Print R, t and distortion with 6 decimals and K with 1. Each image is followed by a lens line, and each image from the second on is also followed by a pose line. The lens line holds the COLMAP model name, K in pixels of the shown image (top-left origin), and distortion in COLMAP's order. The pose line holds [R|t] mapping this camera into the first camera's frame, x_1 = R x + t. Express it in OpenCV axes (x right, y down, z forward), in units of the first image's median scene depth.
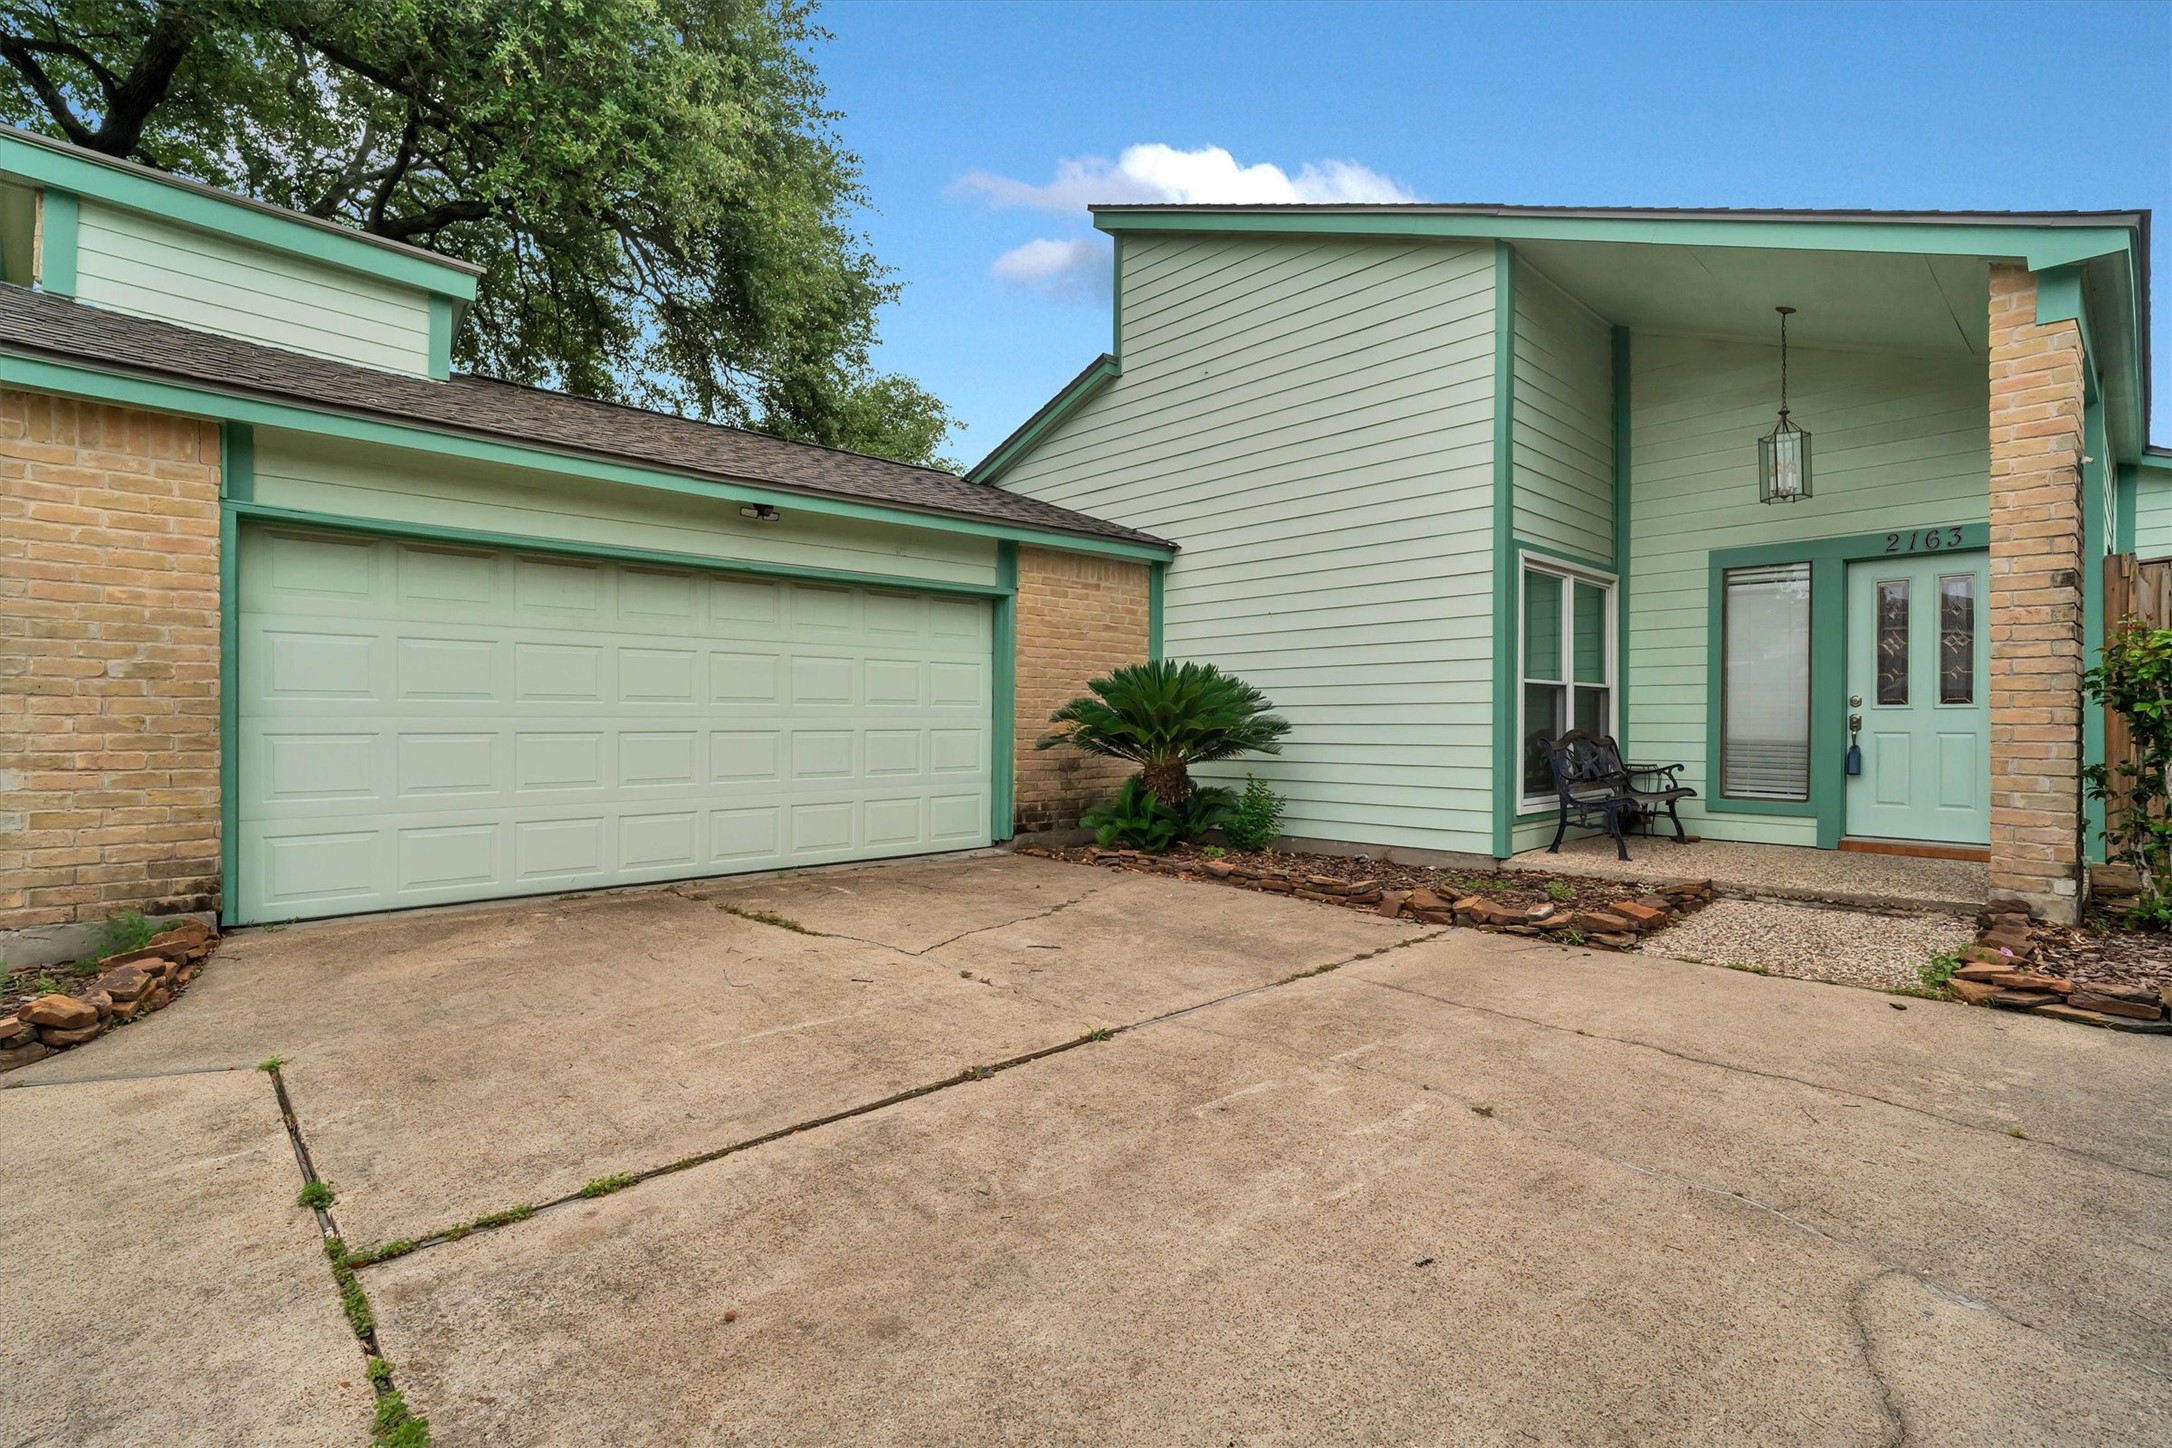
lens RADIAL K [[1028.9, 0, 1090.1], [0, 1028.9, 729.3], [0, 0, 1]] dist [-0.004116, 0.001546]
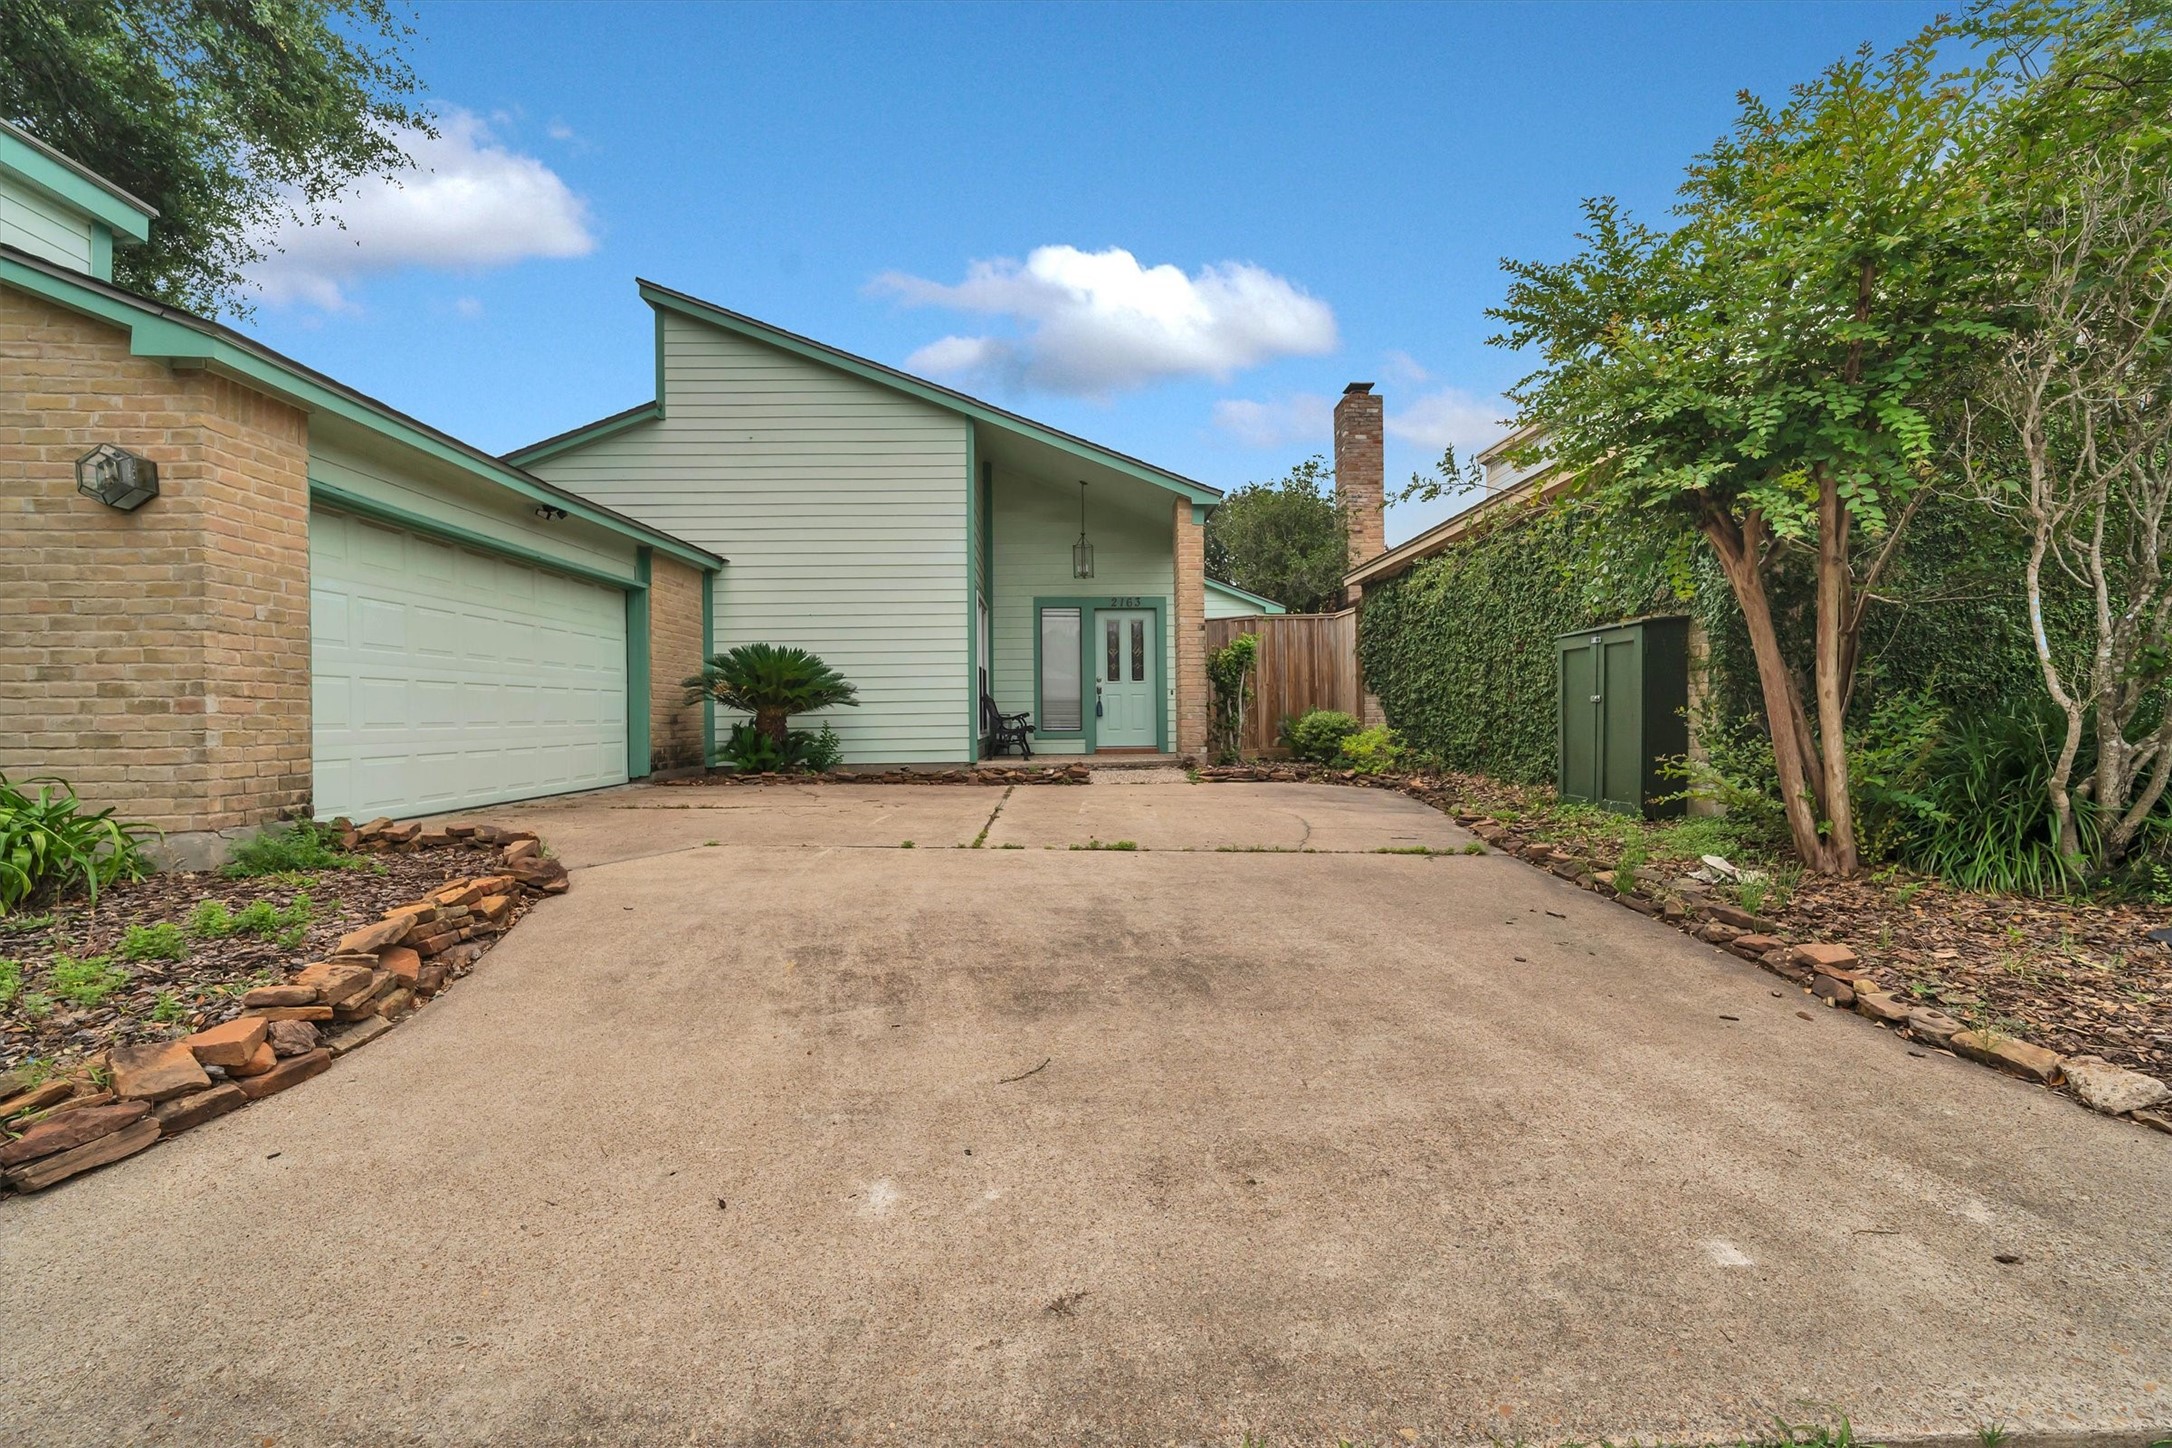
lens RADIAL K [[1028.9, 0, 1090.1], [0, 1028.9, 729.3], [0, 0, 1]] dist [-0.004116, 0.001546]
pose [[0.665471, -0.017904, 0.746209, -0.774369], [0.016492, 0.999821, 0.009281, 0.051851], [-0.746241, 0.006131, 0.665647, -0.327548]]
